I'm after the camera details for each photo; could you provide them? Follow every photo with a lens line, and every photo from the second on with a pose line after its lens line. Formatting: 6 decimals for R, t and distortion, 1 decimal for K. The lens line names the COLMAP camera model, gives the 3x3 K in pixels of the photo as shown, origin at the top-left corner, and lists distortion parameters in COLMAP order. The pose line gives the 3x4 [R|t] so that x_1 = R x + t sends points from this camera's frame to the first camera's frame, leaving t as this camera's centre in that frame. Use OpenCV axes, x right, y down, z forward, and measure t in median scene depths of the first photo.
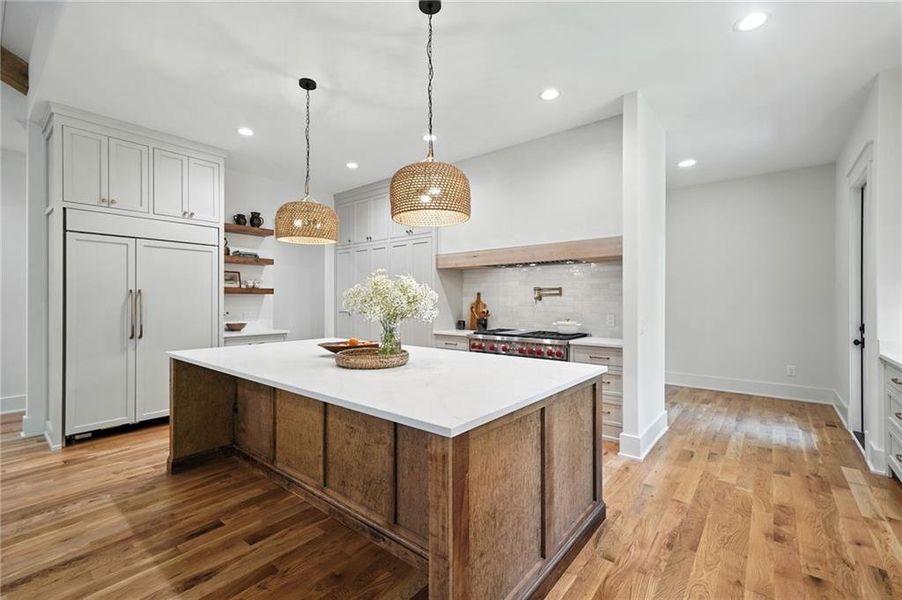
lens RADIAL K [[387.7, 0, 441.6], [0, 387.7, 302.2], [0, 0, 1]] dist [0.003033, 0.002870]
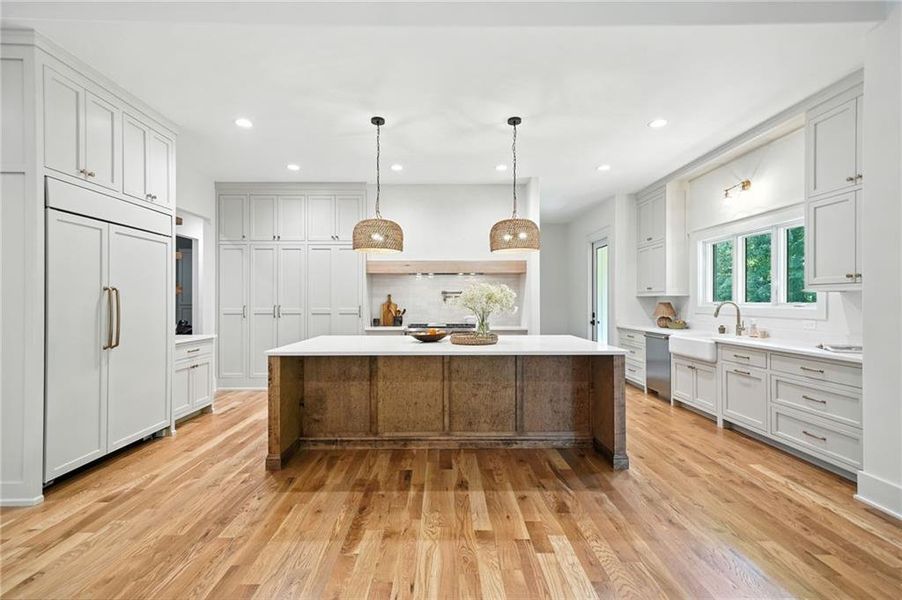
lens RADIAL K [[409.6, 0, 439.8], [0, 409.6, 302.0], [0, 0, 1]] dist [0.006510, -0.001543]
pose [[0.764790, -0.001225, 0.644278, -0.842934], [0.004198, 0.999986, -0.003083, 0.003984], [-0.644266, 0.005063, 0.764785, -0.079279]]
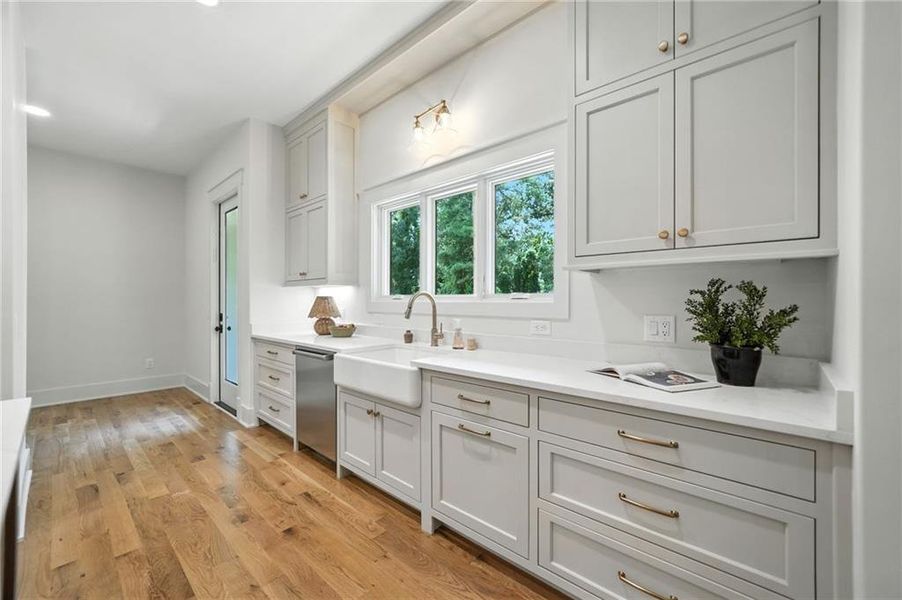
lens RADIAL K [[361.2, 0, 443.7], [0, 361.2, 300.7], [0, 0, 1]] dist [-0.006883, 0.001061]
pose [[0.041183, 0.000482, 0.999152, -0.036922], [0.004982, 0.999987, -0.000688, 0.019119], [-0.999139, 0.005006, 0.041180, 0.244543]]
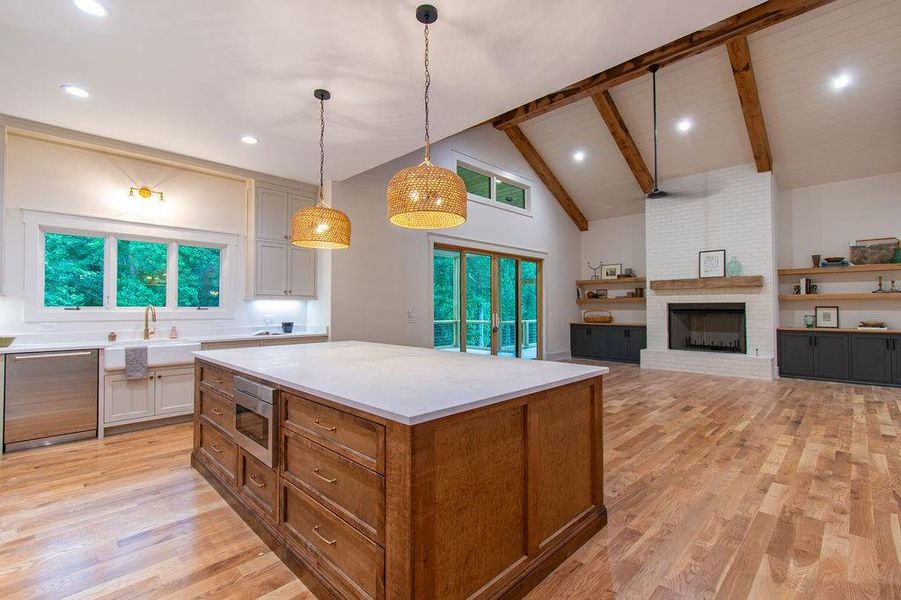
lens RADIAL K [[409.1, 0, 456.2], [0, 409.1, 300.1], [0, 0, 1]] dist [0.006510, -0.001543]
pose [[-0.997271, 0.003153, 0.073755, -0.381834], [0.002264, 0.999924, -0.012132, 0.001836], [-0.073787, -0.011932, -0.997203, 1.478363]]
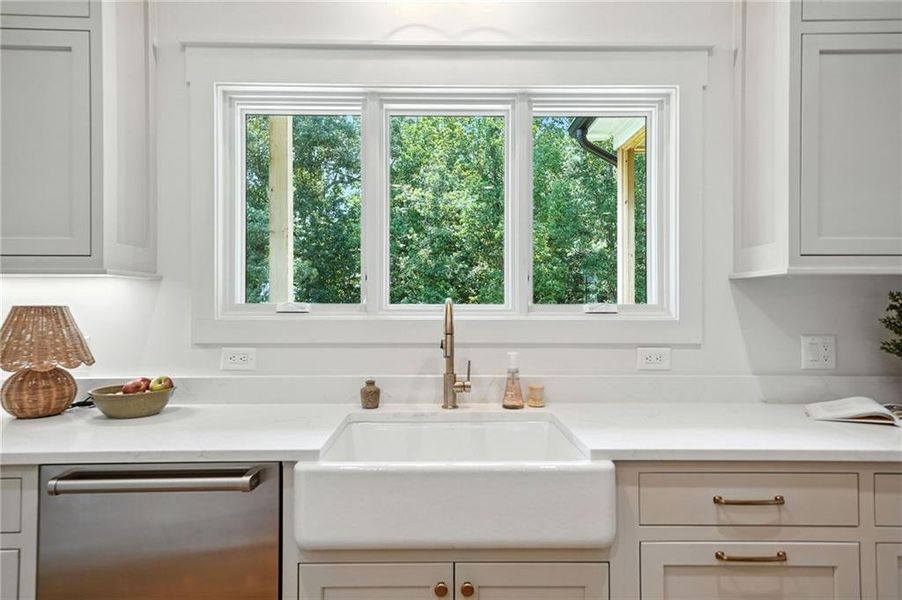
lens RADIAL K [[536.6, 0, 445.3], [0, 536.6, 300.2], [0, 0, 1]] dist [0.022518, 0.001614]
pose [[-0.655679, 0.006059, 0.755015, 0.269863], [0.004323, 0.999982, -0.004271, 0.004018], [-0.755027, 0.000464, -0.655693, 0.634437]]
